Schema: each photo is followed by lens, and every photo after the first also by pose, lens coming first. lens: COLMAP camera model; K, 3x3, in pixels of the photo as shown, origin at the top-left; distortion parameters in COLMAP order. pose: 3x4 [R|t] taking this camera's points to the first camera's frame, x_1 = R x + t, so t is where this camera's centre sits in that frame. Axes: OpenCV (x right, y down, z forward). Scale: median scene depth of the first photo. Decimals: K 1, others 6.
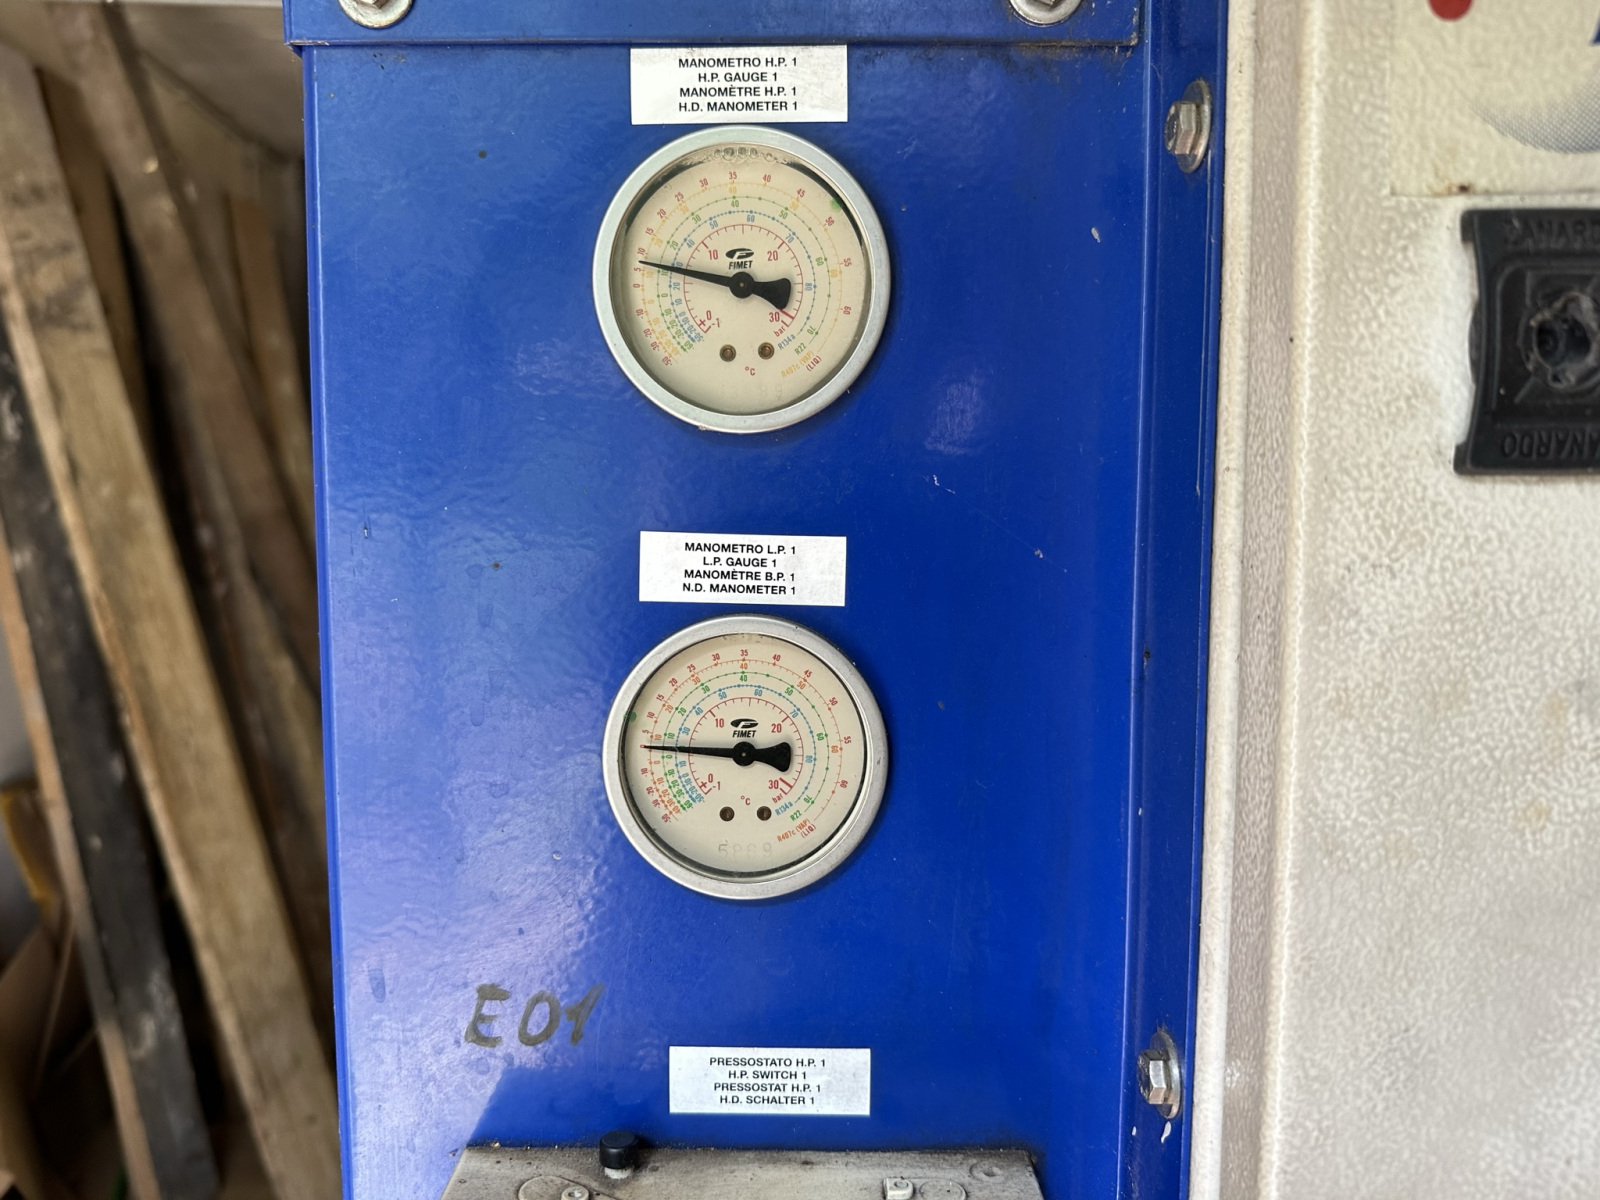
lens RADIAL K [[1132.2, 0, 803.1], [0, 1132.2, 597.6], [0, 0, 1]] dist [0.079832, -0.169882]
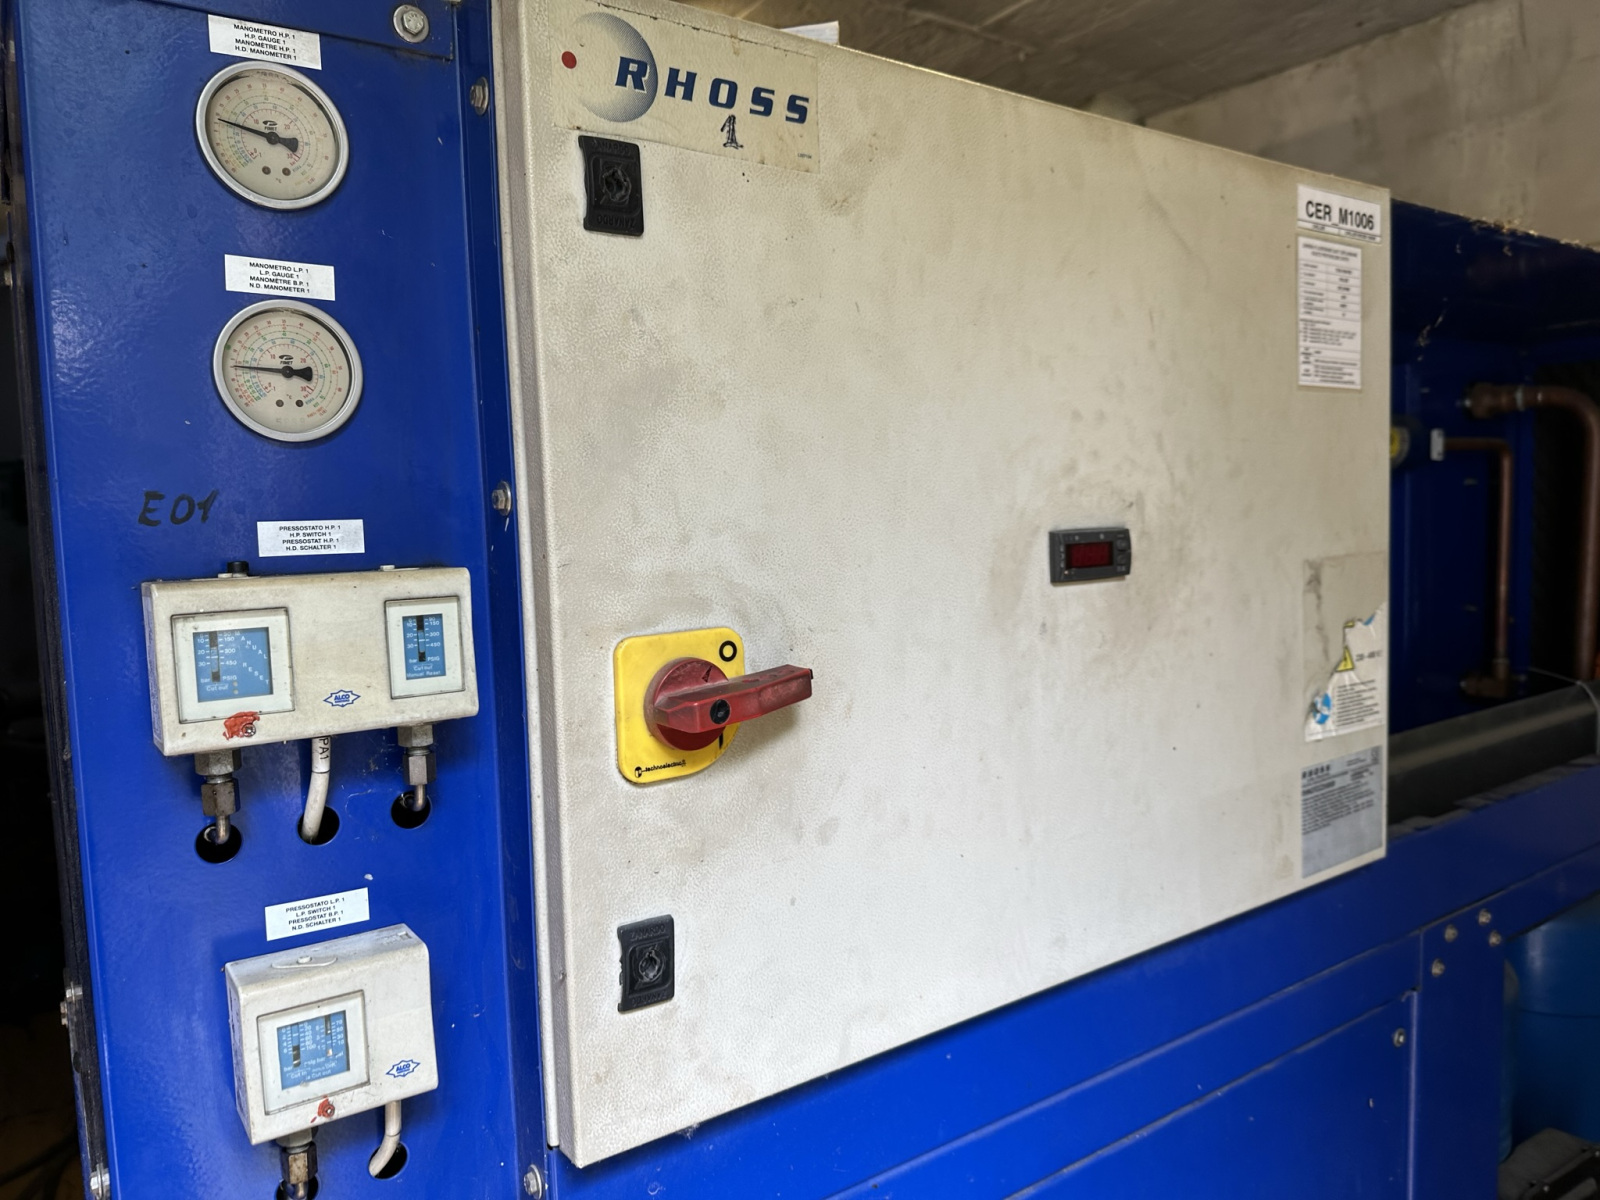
lens RADIAL K [[1145.3, 0, 804.9], [0, 1145.3, 604.3], [0, 0, 1]] dist [-0.006822, -0.005272]
pose [[0.819518, -0.074045, 0.568250, -0.498152], [0.088615, 0.996064, 0.001992, 0.645516], [-0.566161, 0.048723, 0.822854, -1.204016]]
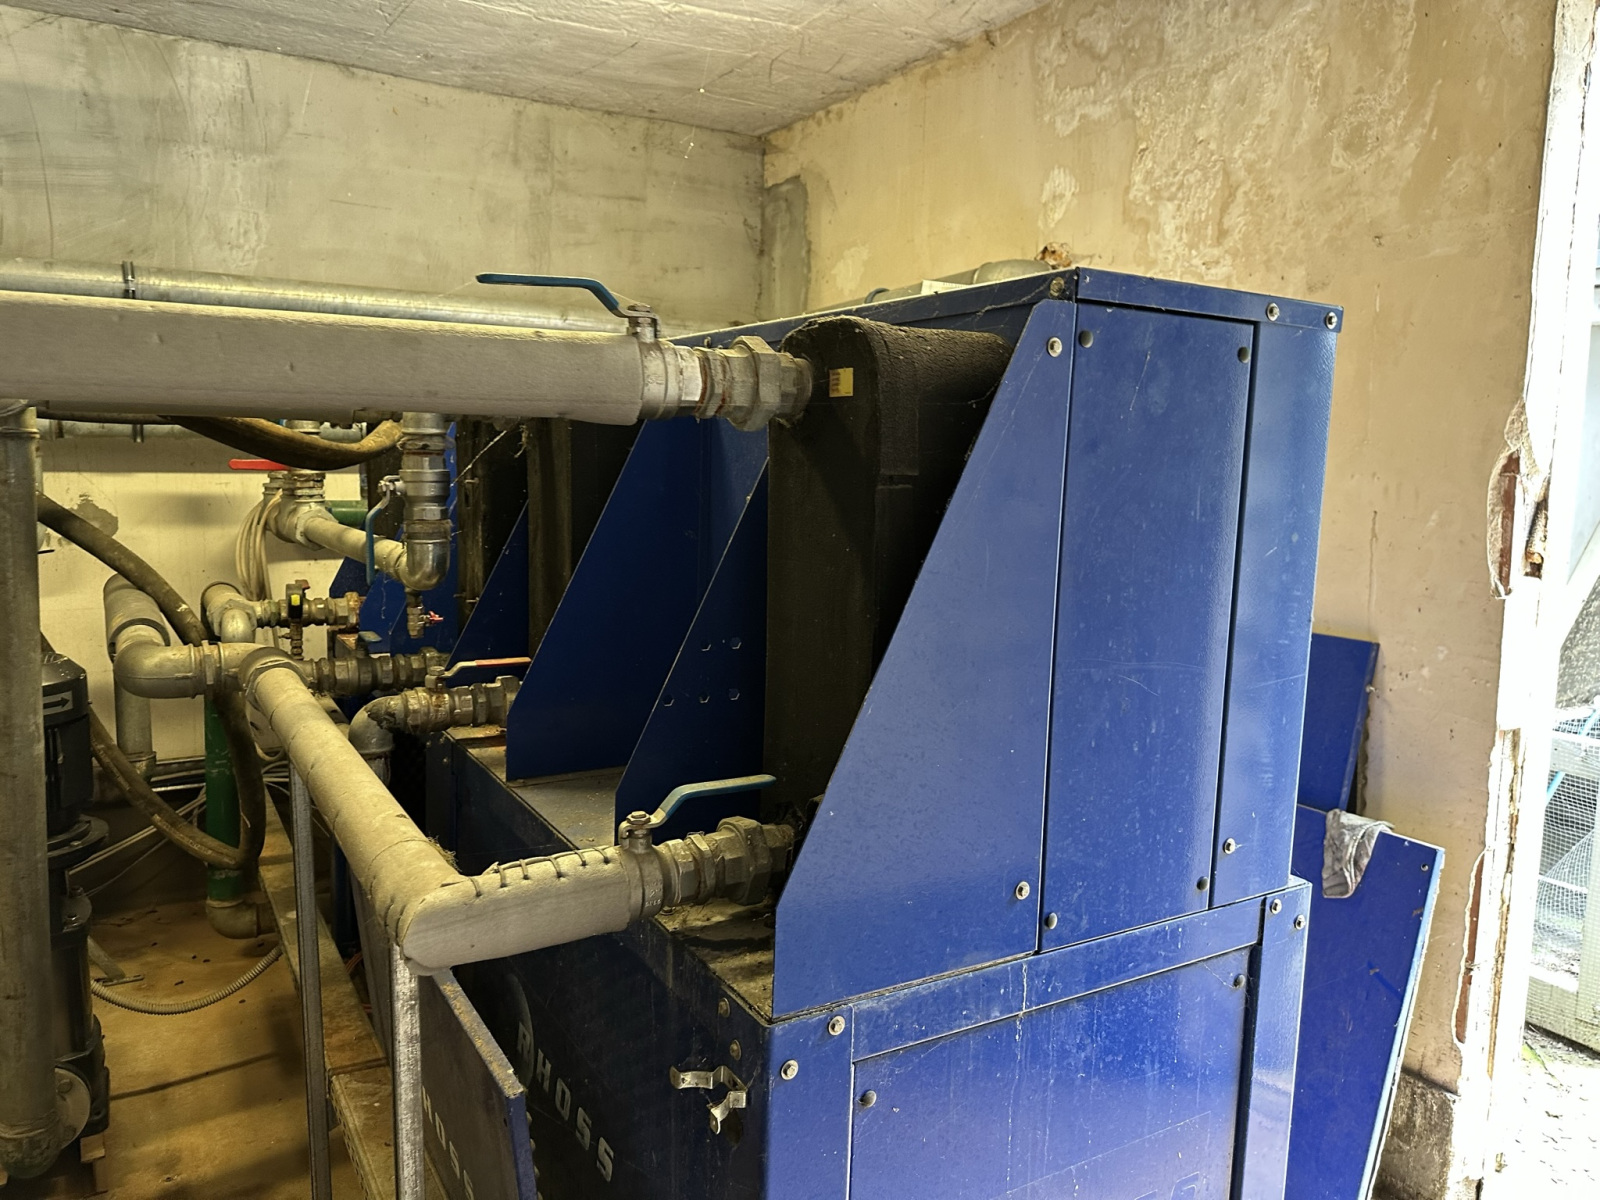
lens RADIAL K [[1127.8, 0, 783.6], [0, 1127.8, 593.9], [0, 0, 1]] dist [0.021731, -0.031642]
pose [[-0.511631, -0.122576, 0.850417, -3.416578], [0.055110, 0.983052, 0.174848, -0.332199], [-0.857436, 0.136324, -0.496205, 5.580244]]
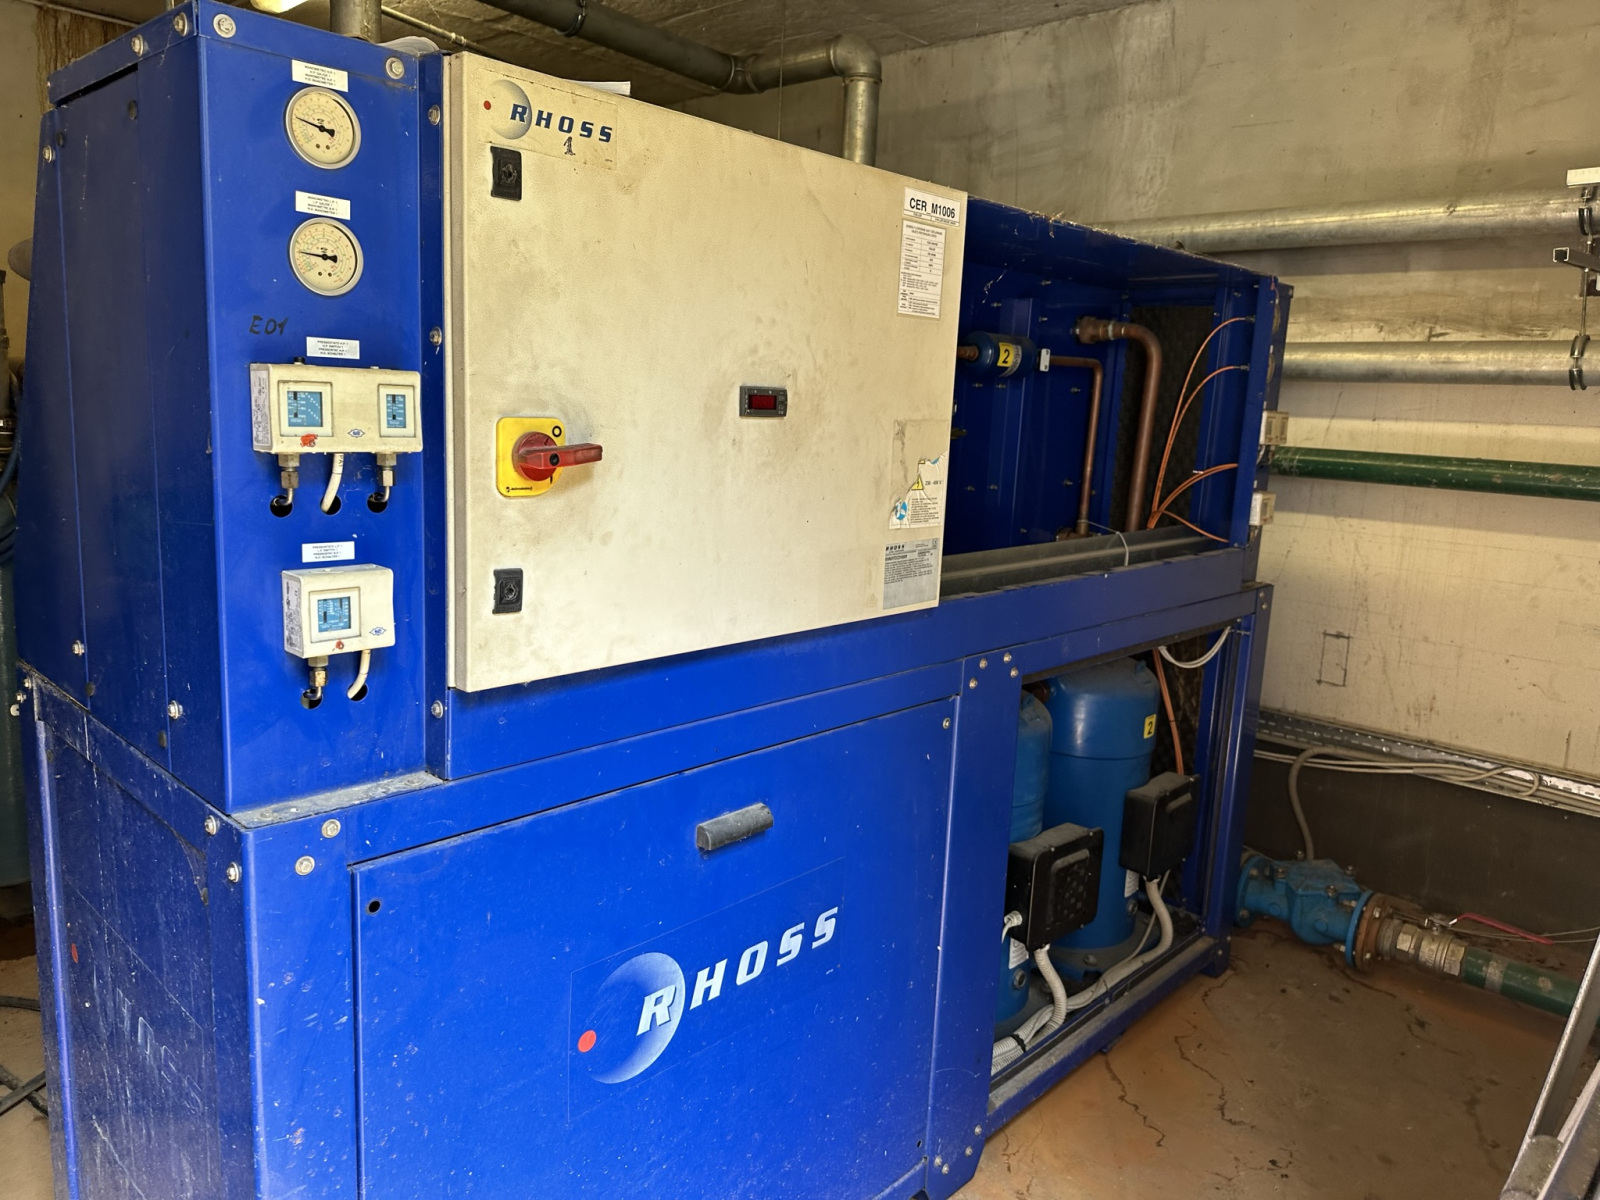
lens RADIAL K [[1137.4, 0, 805.2], [0, 1137.4, 591.6], [0, 0, 1]] dist [0.027593, -0.034509]
pose [[0.683556, -0.094547, 0.723749, -1.868724], [0.024986, 0.994025, 0.106257, 0.905212], [-0.729470, -0.054549, 0.681834, -2.893424]]
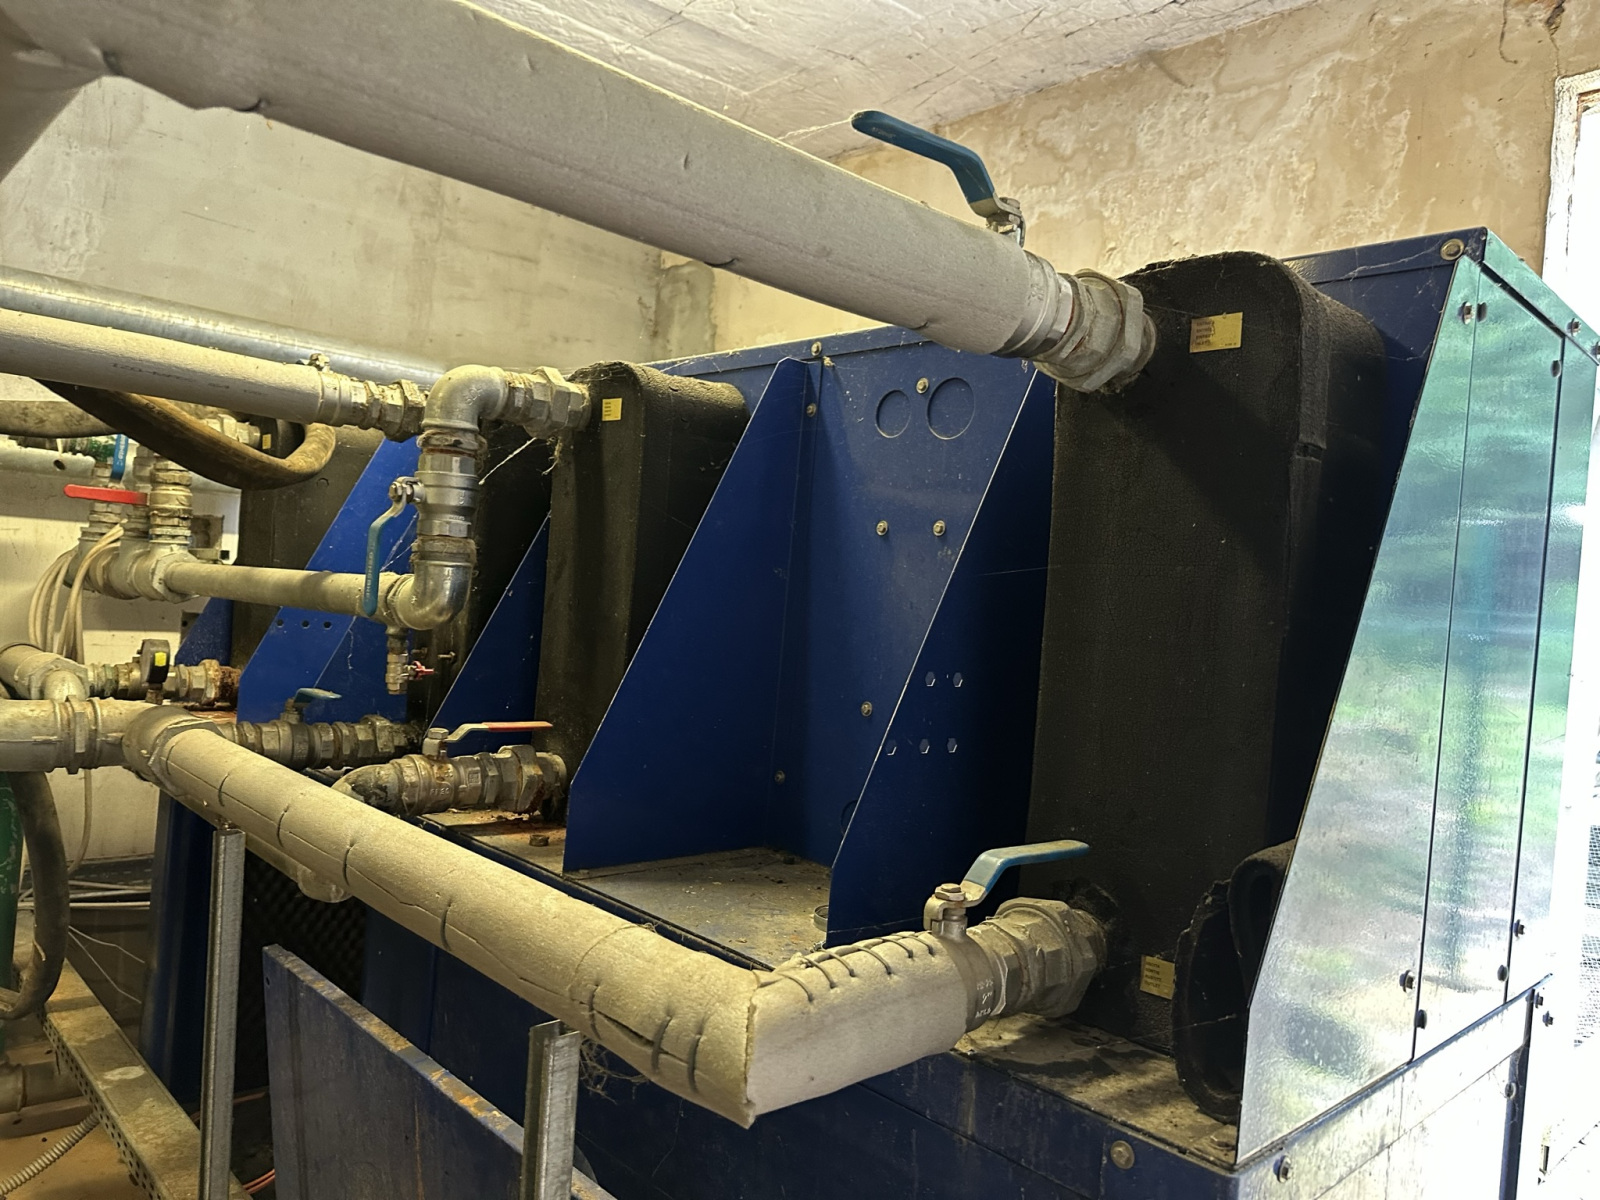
lens RADIAL K [[1135.8, 0, 800.5], [0, 1135.8, 610.6], [0, 0, 1]] dist [-0.001543, -0.005796]
pose [[-0.689461, -0.064039, 0.721487, -1.513329], [-0.011389, 0.996919, 0.077603, 0.210862], [-0.724234, 0.045288, -0.688066, 6.469298]]
